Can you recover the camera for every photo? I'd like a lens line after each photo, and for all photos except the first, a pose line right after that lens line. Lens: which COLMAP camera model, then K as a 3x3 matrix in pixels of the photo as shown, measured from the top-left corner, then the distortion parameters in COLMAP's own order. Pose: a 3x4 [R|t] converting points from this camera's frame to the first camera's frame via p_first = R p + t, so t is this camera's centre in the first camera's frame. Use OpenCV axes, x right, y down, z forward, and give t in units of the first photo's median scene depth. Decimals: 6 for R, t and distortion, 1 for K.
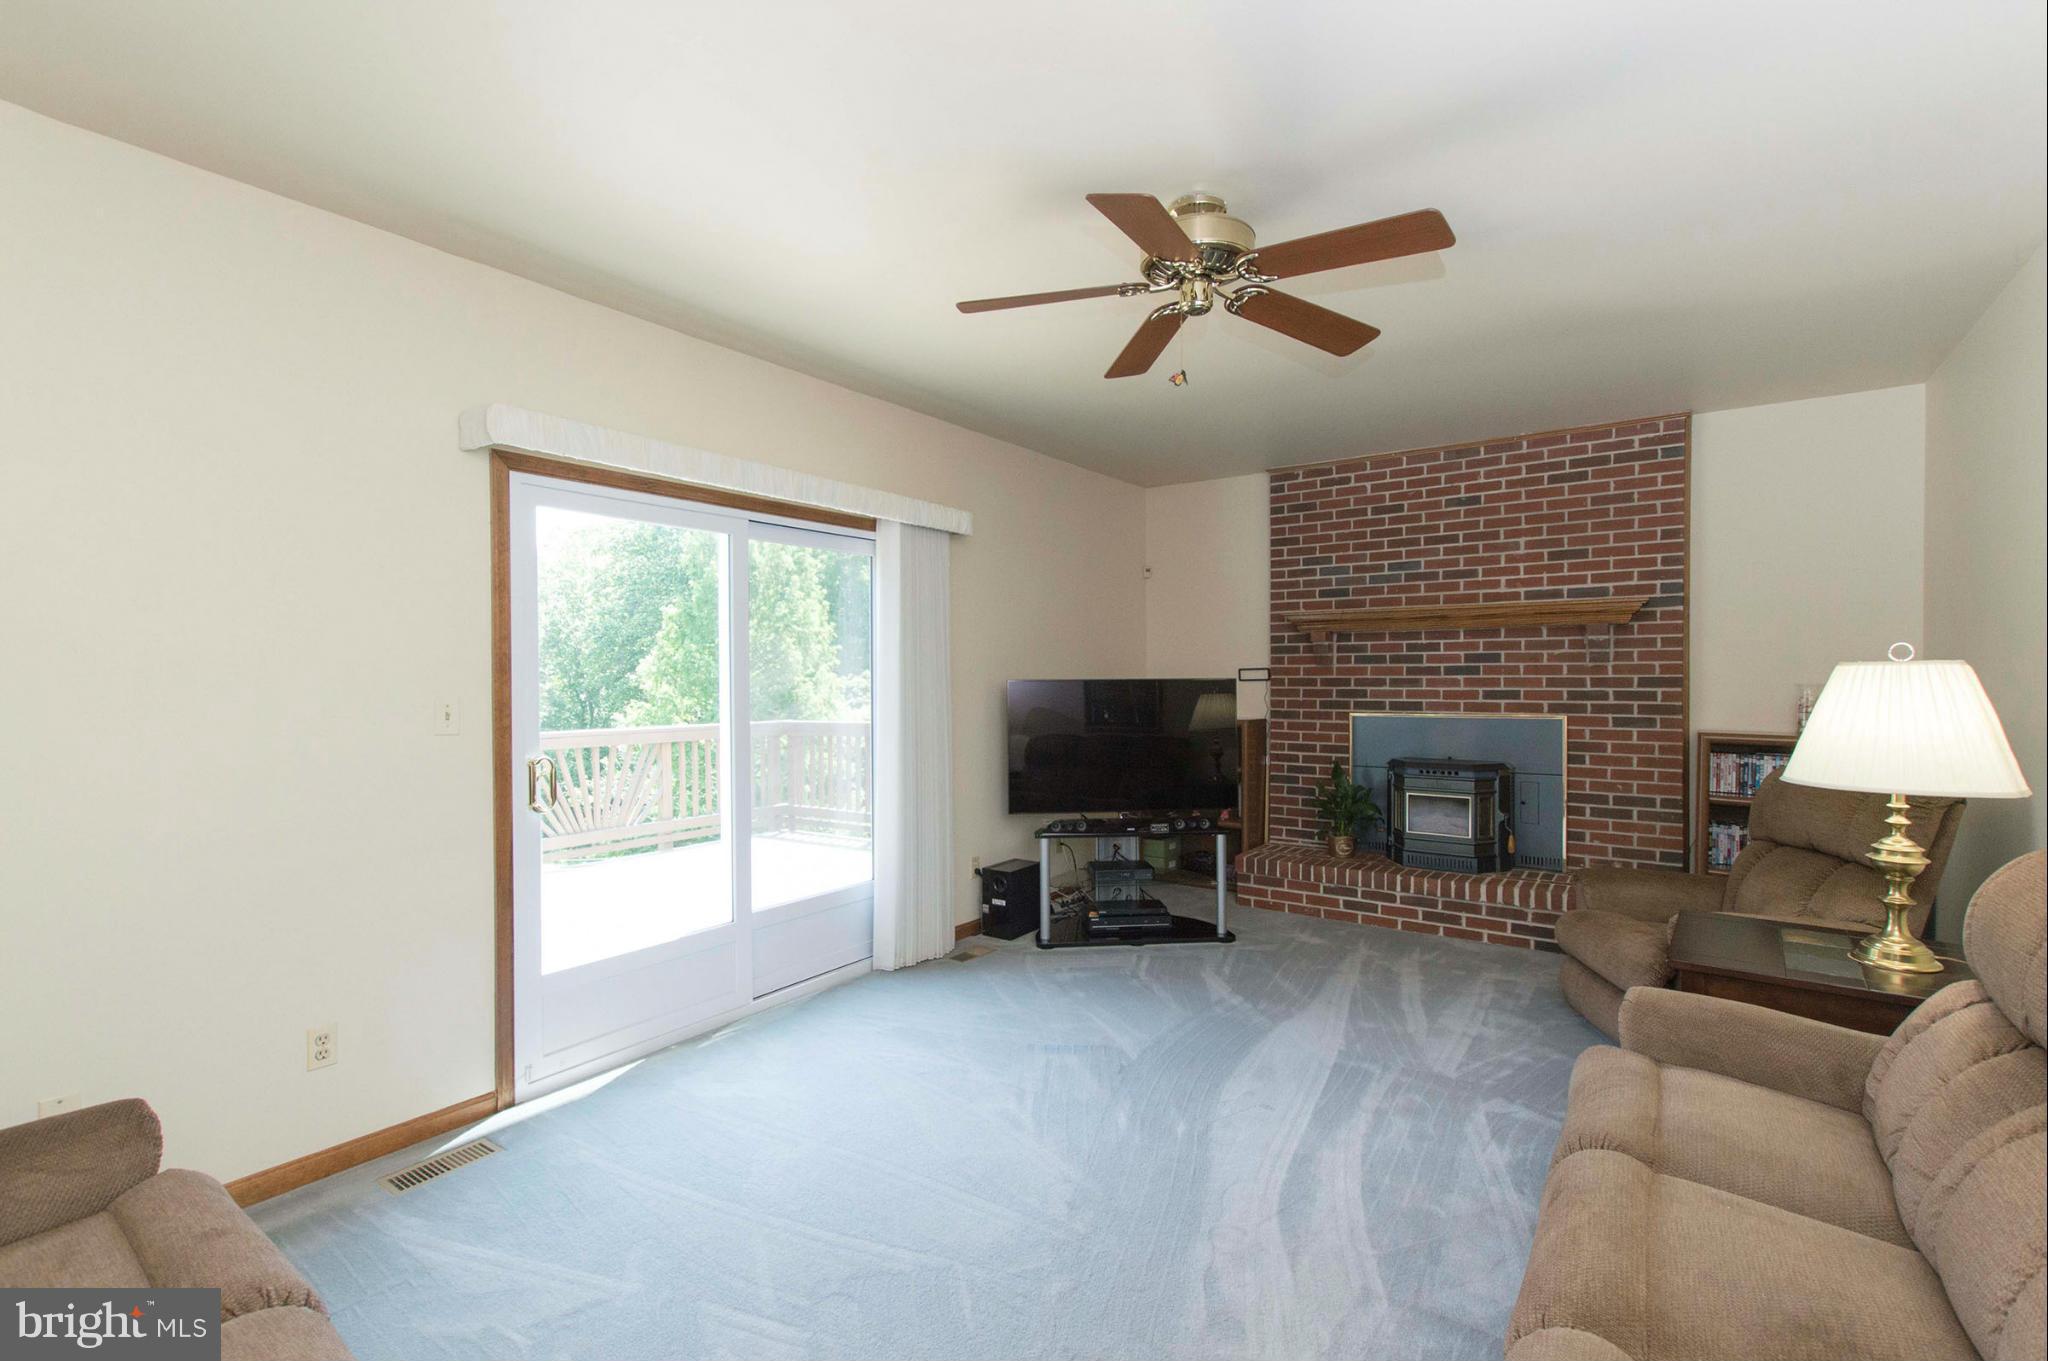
lens RADIAL K [[939.5, 0, 1030.4], [0, 939.5, 685.8], [0, 0, 1]] dist [0.000553, -0.000163]
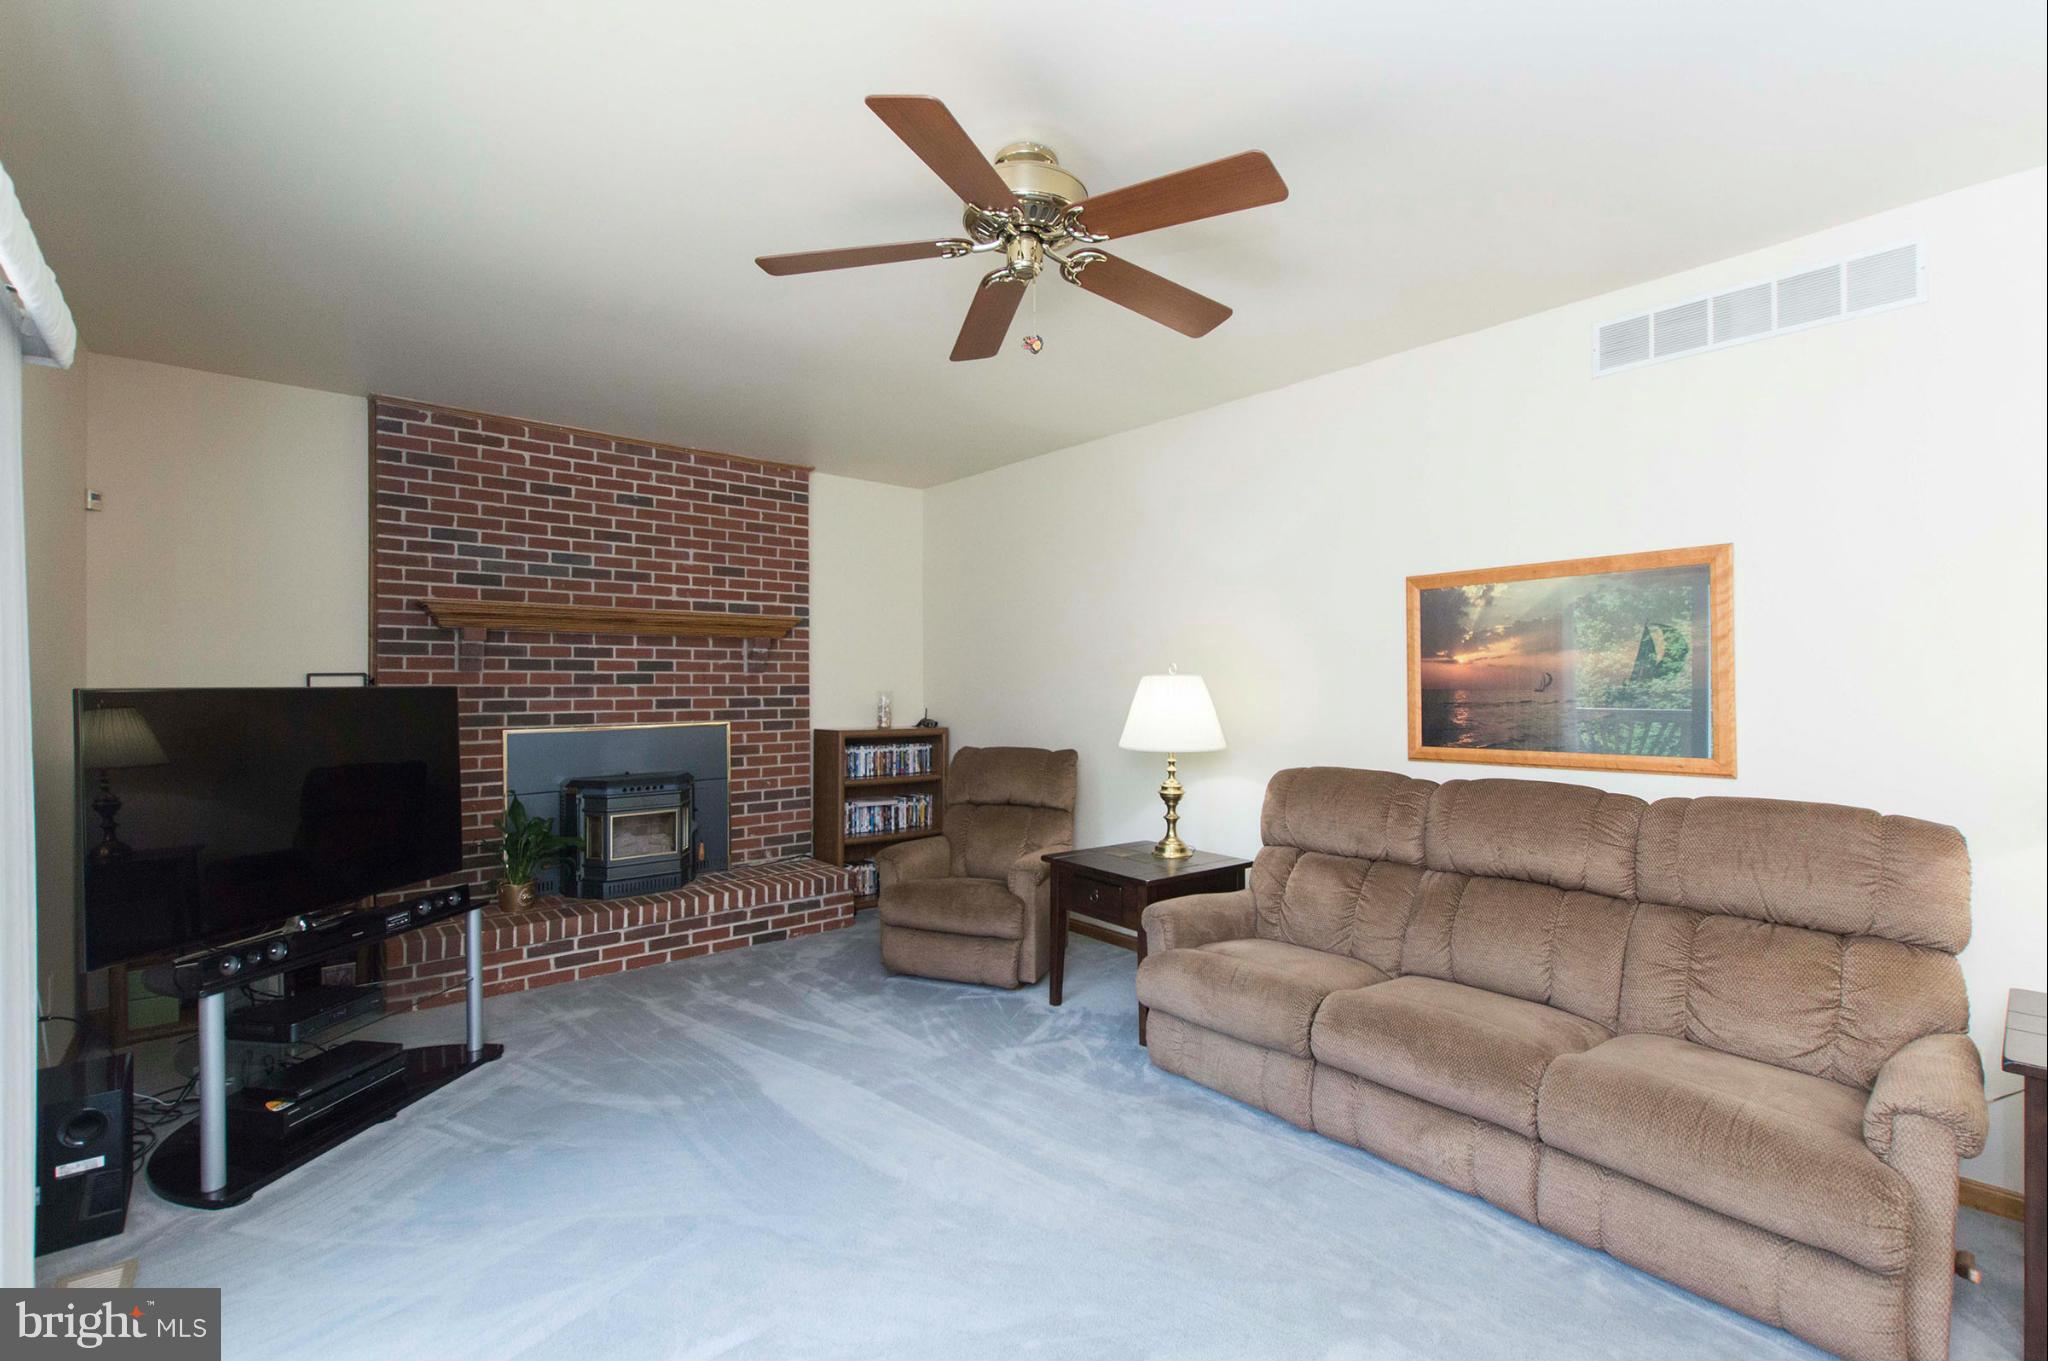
lens RADIAL K [[939.5, 0, 970.8], [0, 939.5, 678.0], [0, 0, 1]] dist [0.000553, -0.000163]
pose [[0.237838, 0.010362, 0.971250, -0.385719], [0.010954, 0.999851, -0.013349, -0.000806], [-0.971243, 0.013814, 0.237689, 0.461068]]
